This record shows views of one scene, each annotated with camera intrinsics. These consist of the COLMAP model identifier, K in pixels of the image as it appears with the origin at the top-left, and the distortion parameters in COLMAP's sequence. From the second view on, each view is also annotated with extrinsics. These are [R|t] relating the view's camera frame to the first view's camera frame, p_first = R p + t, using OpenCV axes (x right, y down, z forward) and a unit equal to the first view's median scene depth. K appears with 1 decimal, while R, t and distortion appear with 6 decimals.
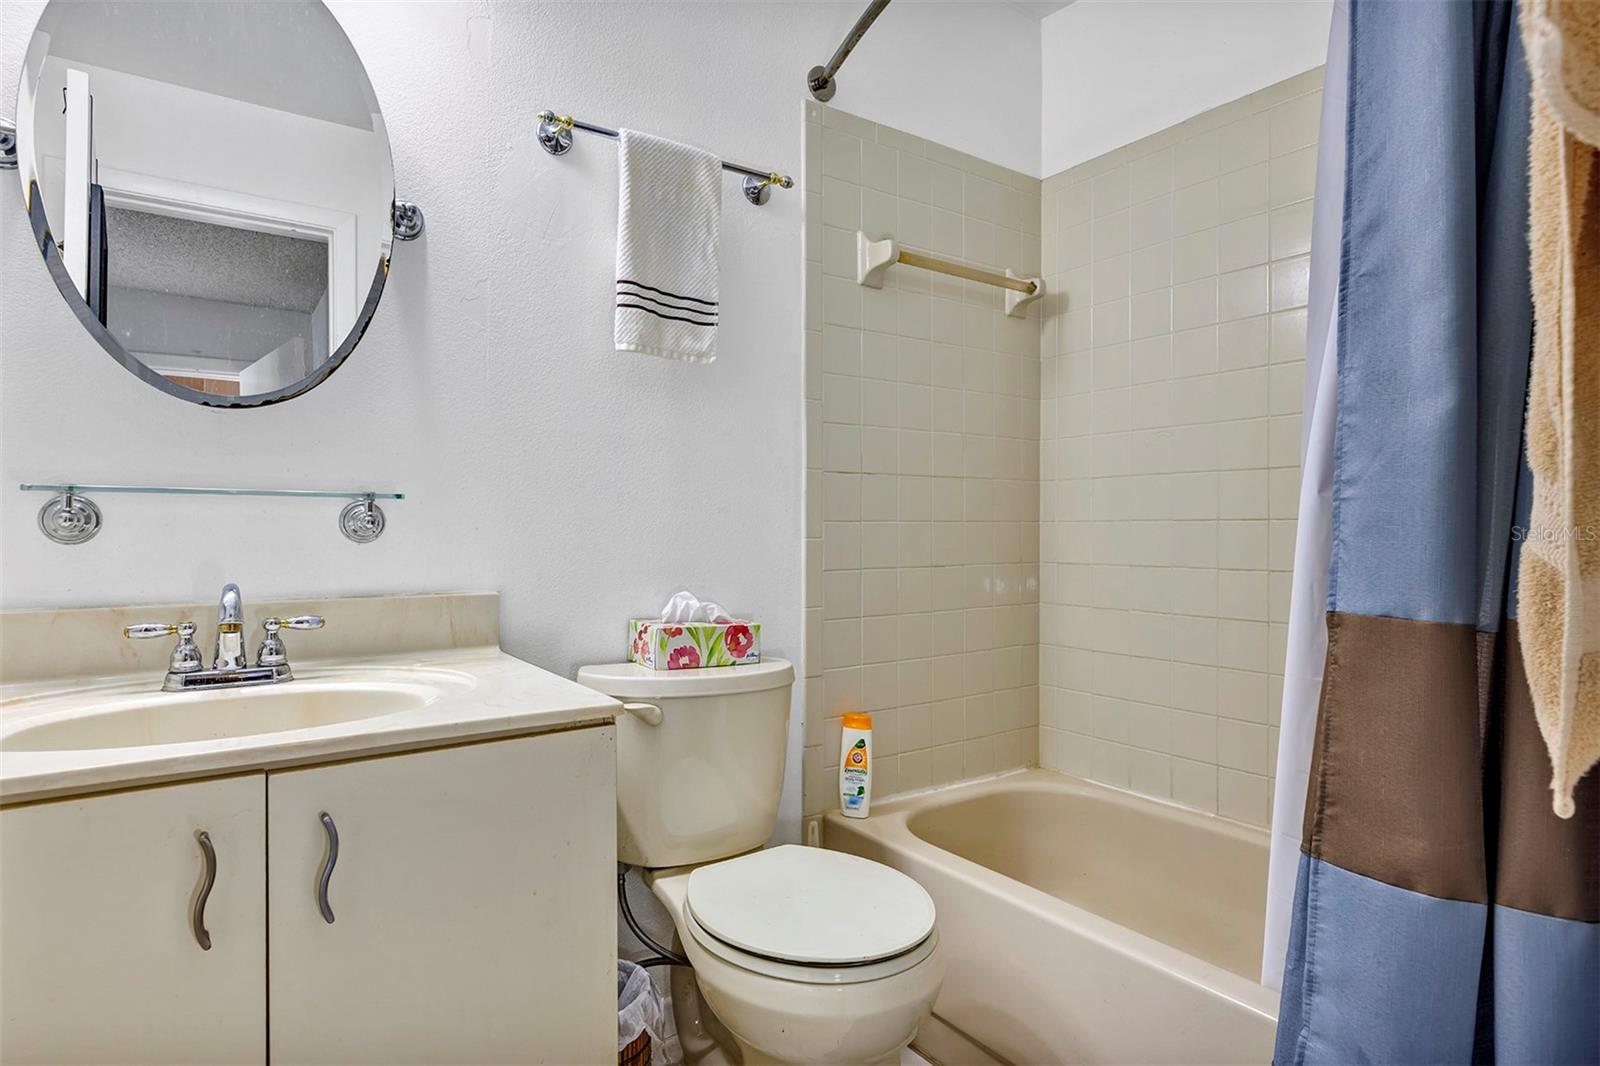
lens RADIAL K [[889.2, 0, 801.2], [0, 889.2, 526.9], [0, 0, 1]] dist [0.004513, 0.003436]
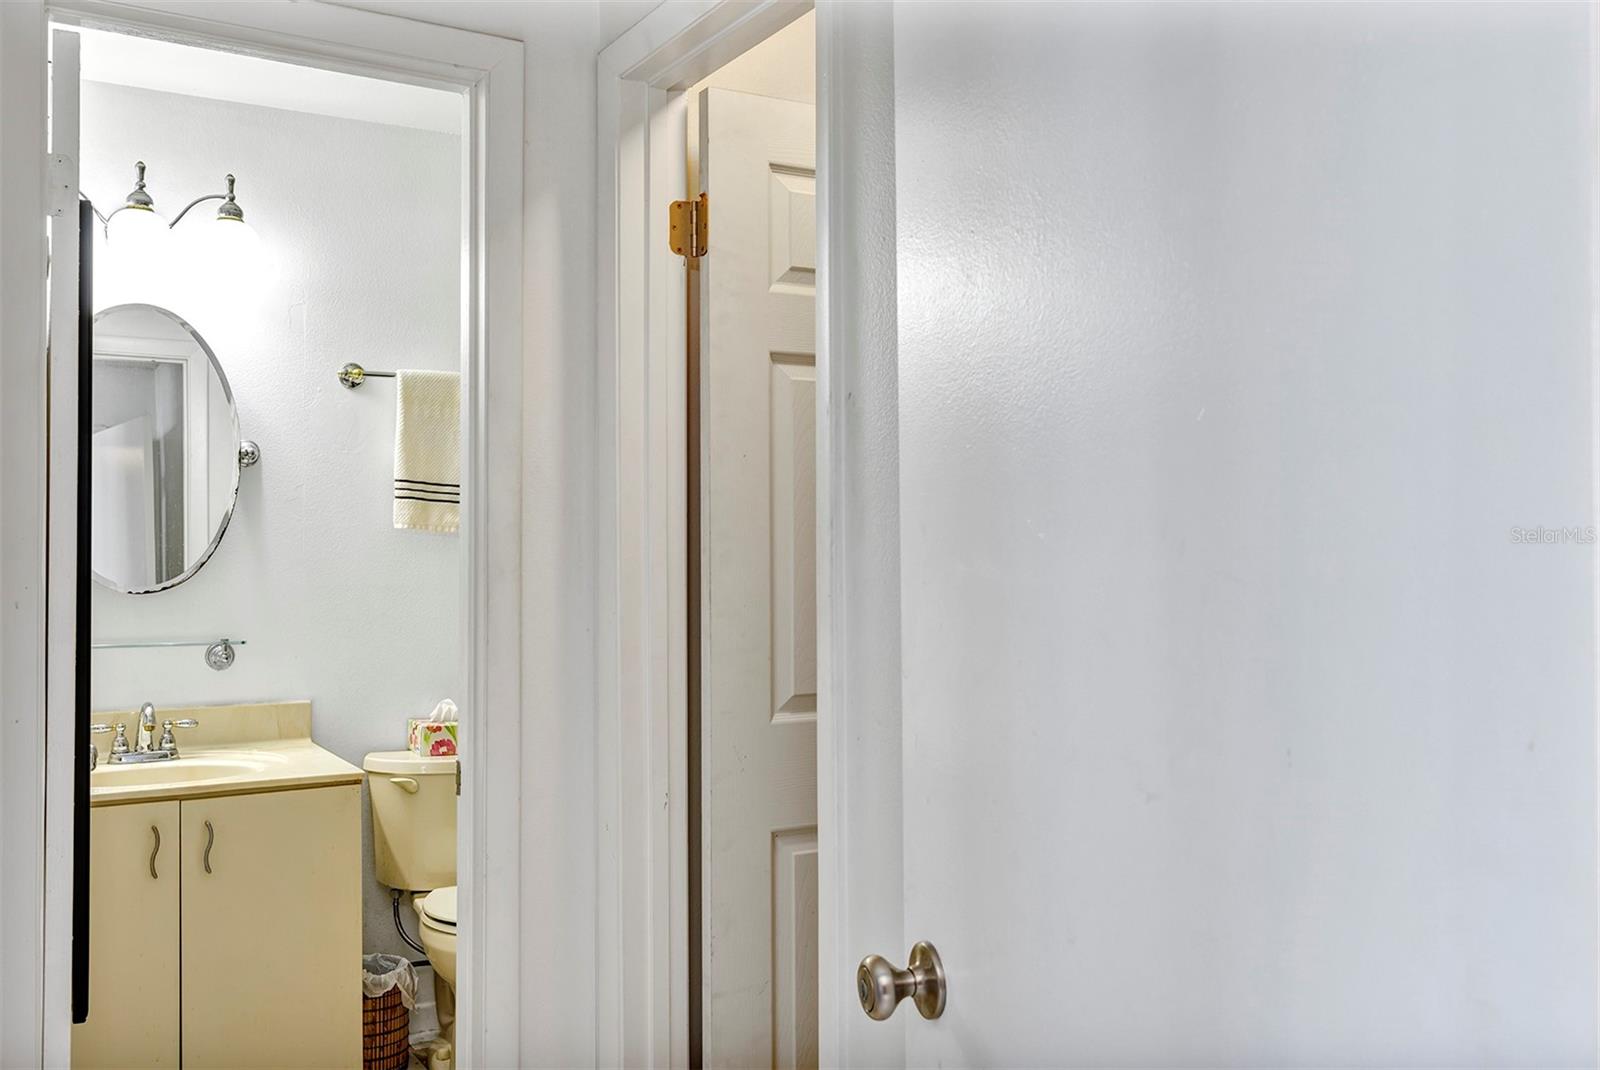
lens RADIAL K [[1474.4, 0, 799.9], [0, 1474.4, 538.0], [0, 0, 1]] dist [0.022880, 0.000000]
pose [[0.997583, -0.000570, -0.069482, 0.599072], [0.000616, 1.000000, 0.000647, -0.186135], [0.069482, -0.000688, 0.997583, -1.297565]]
